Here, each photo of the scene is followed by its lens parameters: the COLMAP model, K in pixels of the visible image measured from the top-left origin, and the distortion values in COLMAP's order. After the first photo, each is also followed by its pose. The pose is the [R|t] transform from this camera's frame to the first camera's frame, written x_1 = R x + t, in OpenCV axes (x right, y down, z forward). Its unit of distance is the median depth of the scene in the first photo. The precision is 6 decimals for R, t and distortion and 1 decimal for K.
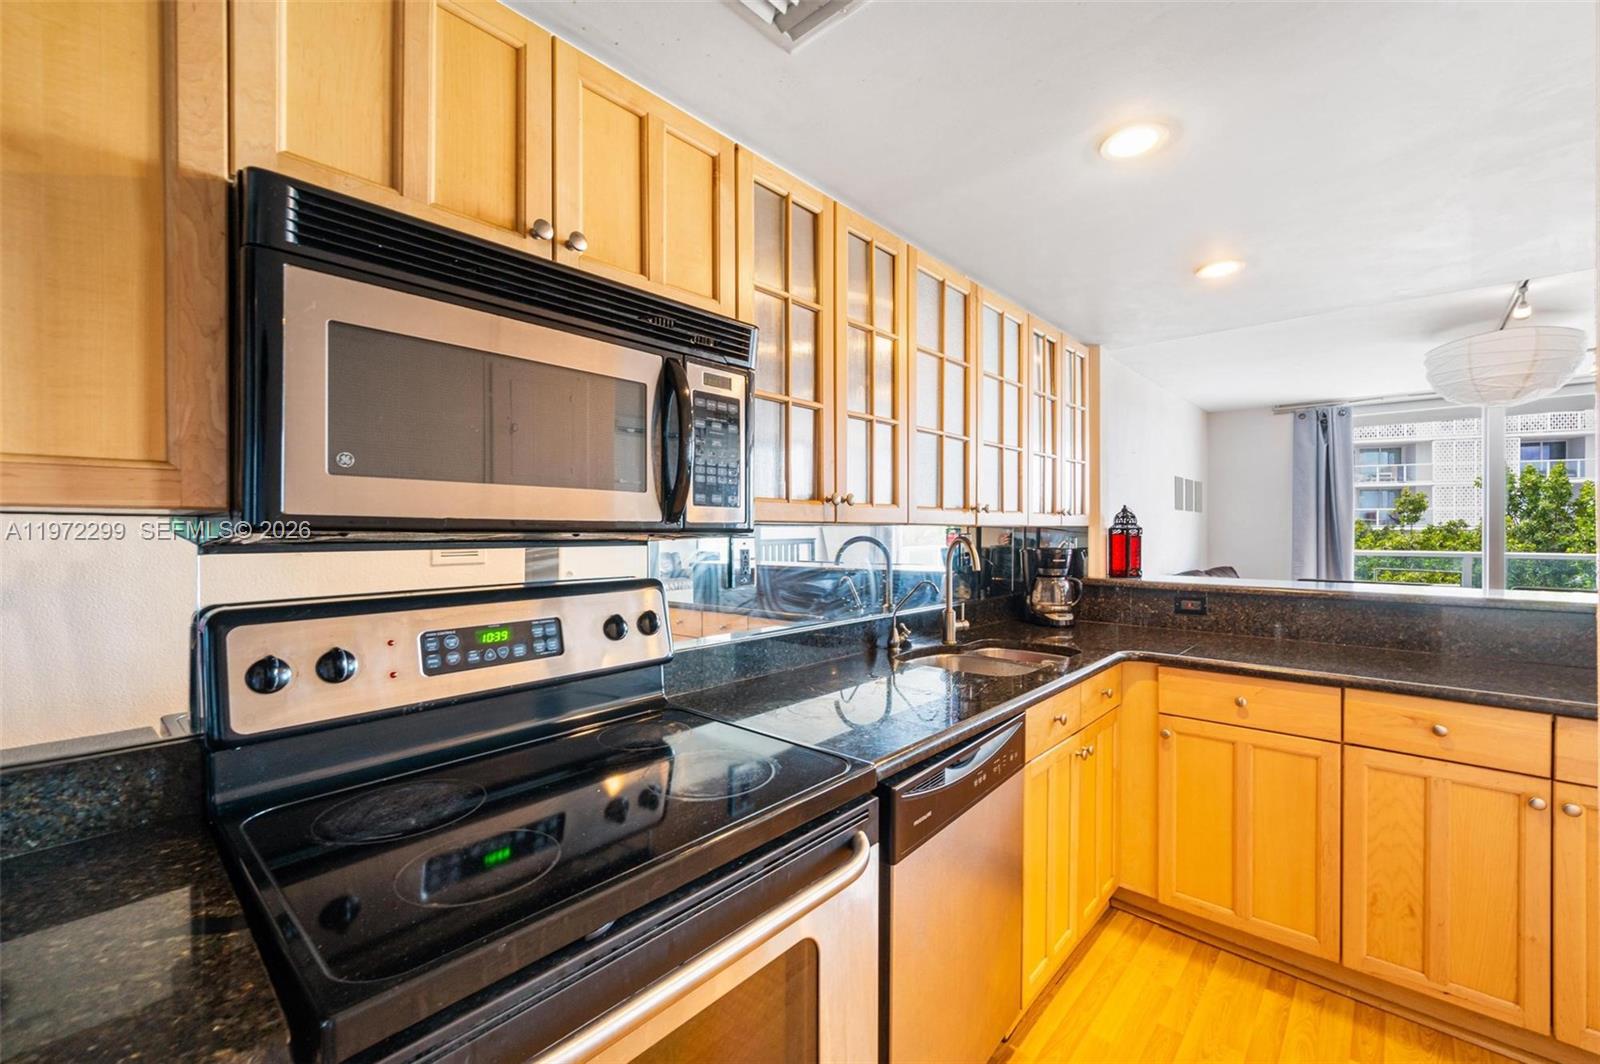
lens RADIAL K [[658.9, 0, 807.2], [0, 658.9, 528.4], [0, 0, 1]] dist [-0.001261, 0.000076]
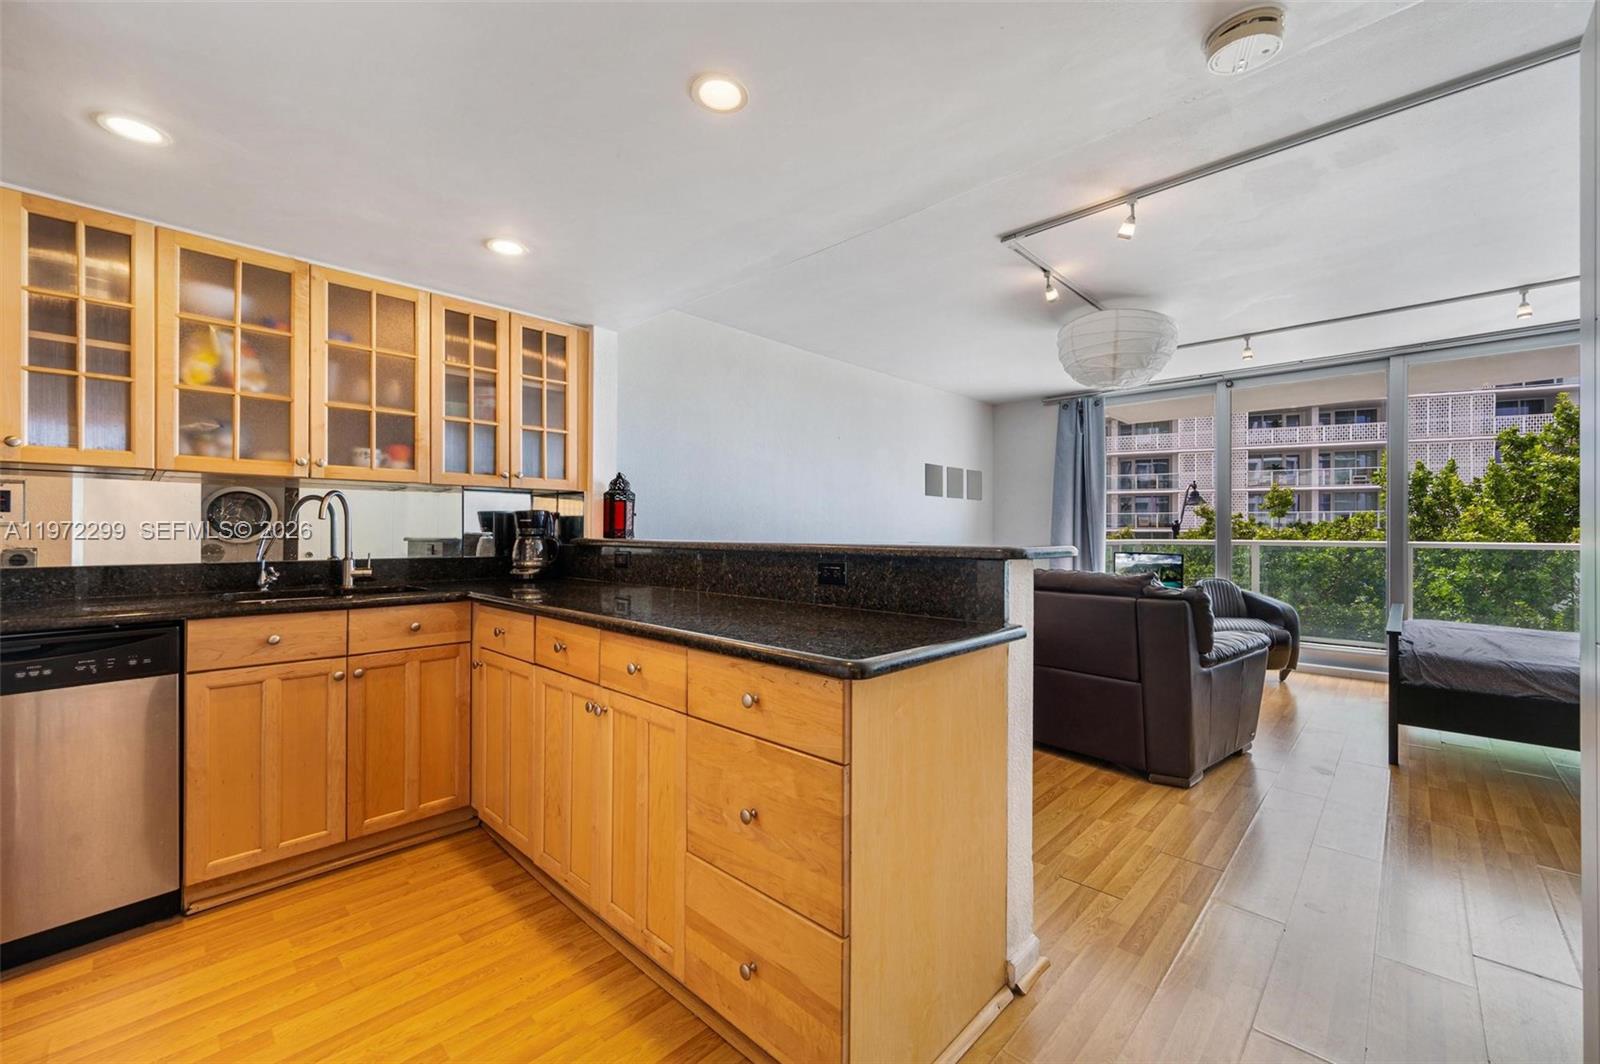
lens RADIAL K [[639.5, 0, 806.5], [0, 639.5, 533.8], [0, 0, 1]] dist [-0.001594, 0.000475]
pose [[0.999557, 0.000085, -0.029777, 1.057382], [-0.000068, 1.000000, 0.000580, 0.084153], [0.029777, -0.000578, 0.999556, -0.057312]]
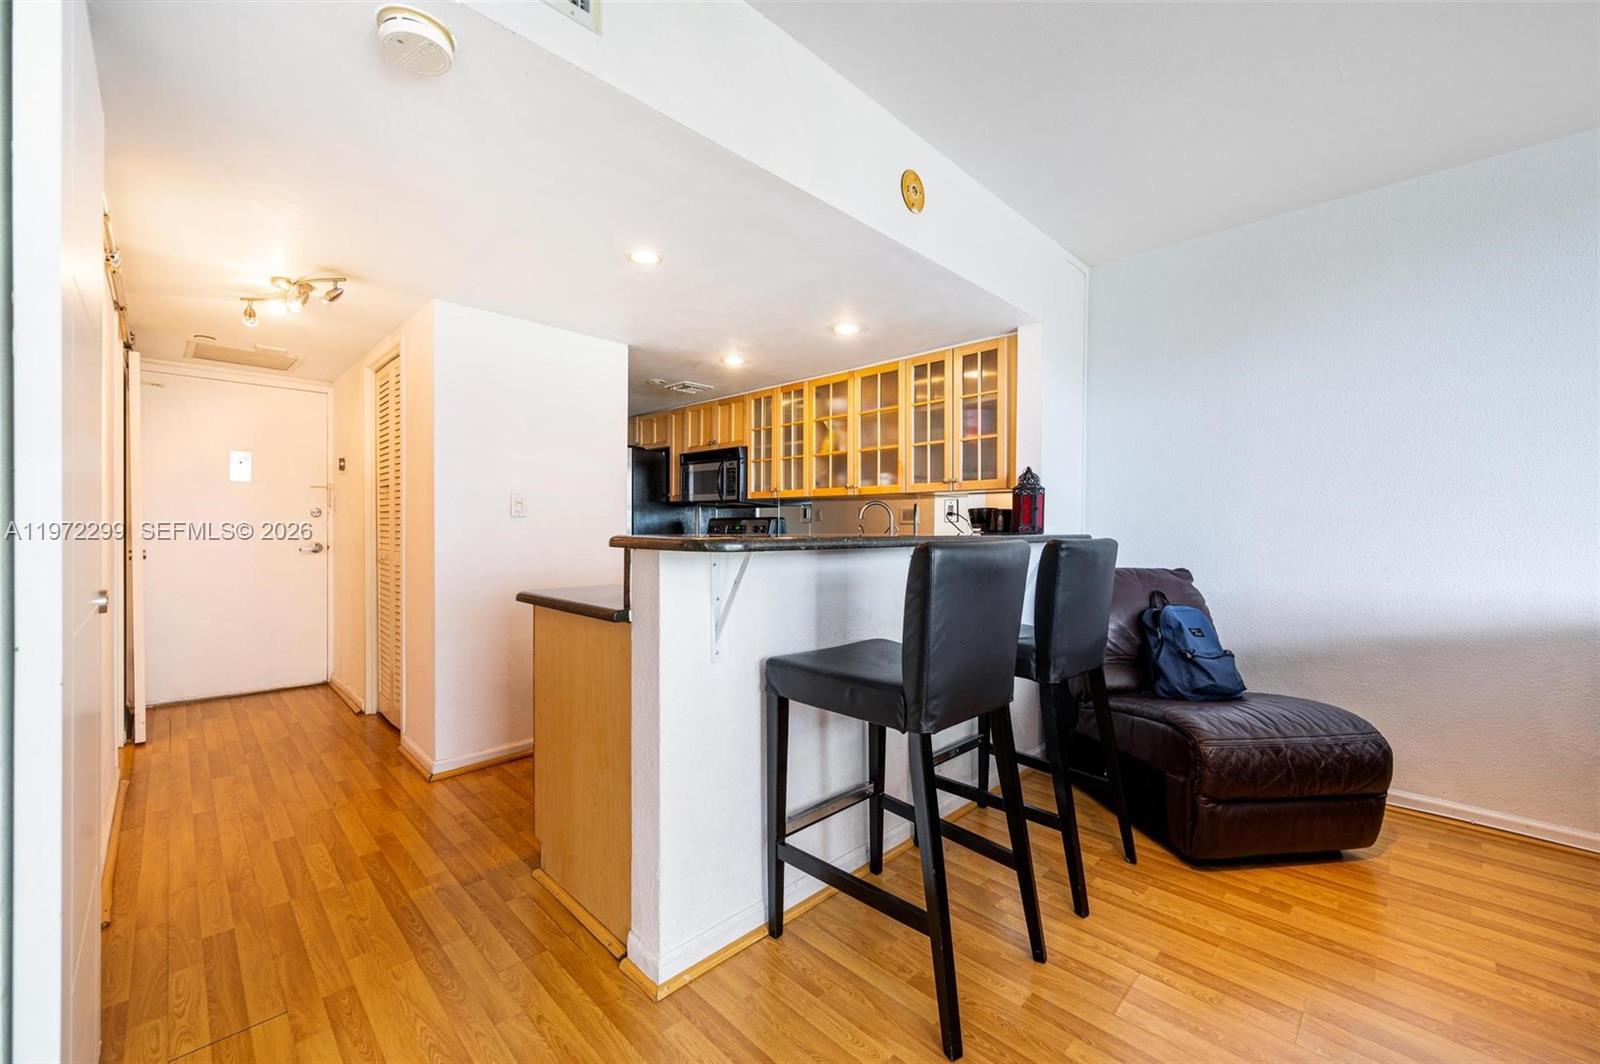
lens RADIAL K [[639.5, 0, 806.5], [0, 639.5, 533.8], [0, 0, 1]] dist [-0.001594, 0.000475]
pose [[-0.061739, 0.007949, -0.998061, 2.000005], [-0.006105, 0.999947, 0.008342, 0.088098], [0.998074, 0.006608, -0.061687, 0.918955]]
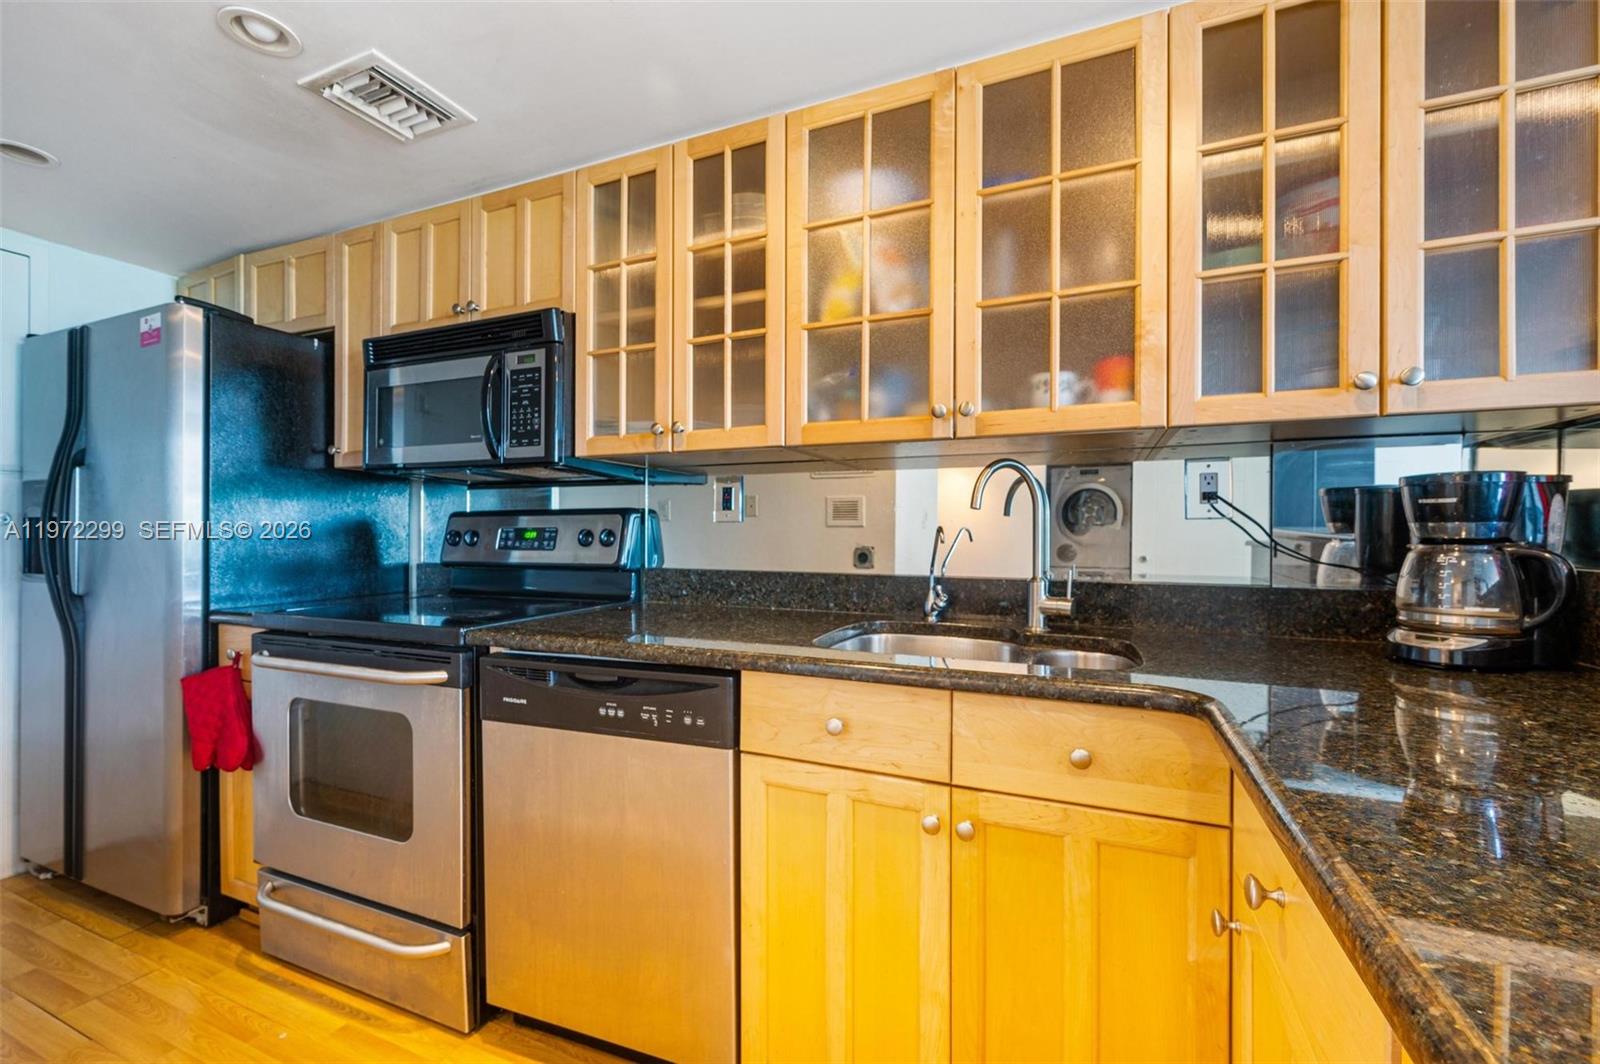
lens RADIAL K [[658.9, 0, 807.2], [0, 658.9, 528.4], [0, 0, 1]] dist [-0.001261, 0.000076]
pose [[0.312350, -0.005815, -0.949949, 0.770727], [-0.003613, 0.999967, -0.007309, 0.083999], [0.949960, 0.005715, 0.312319, 0.616092]]
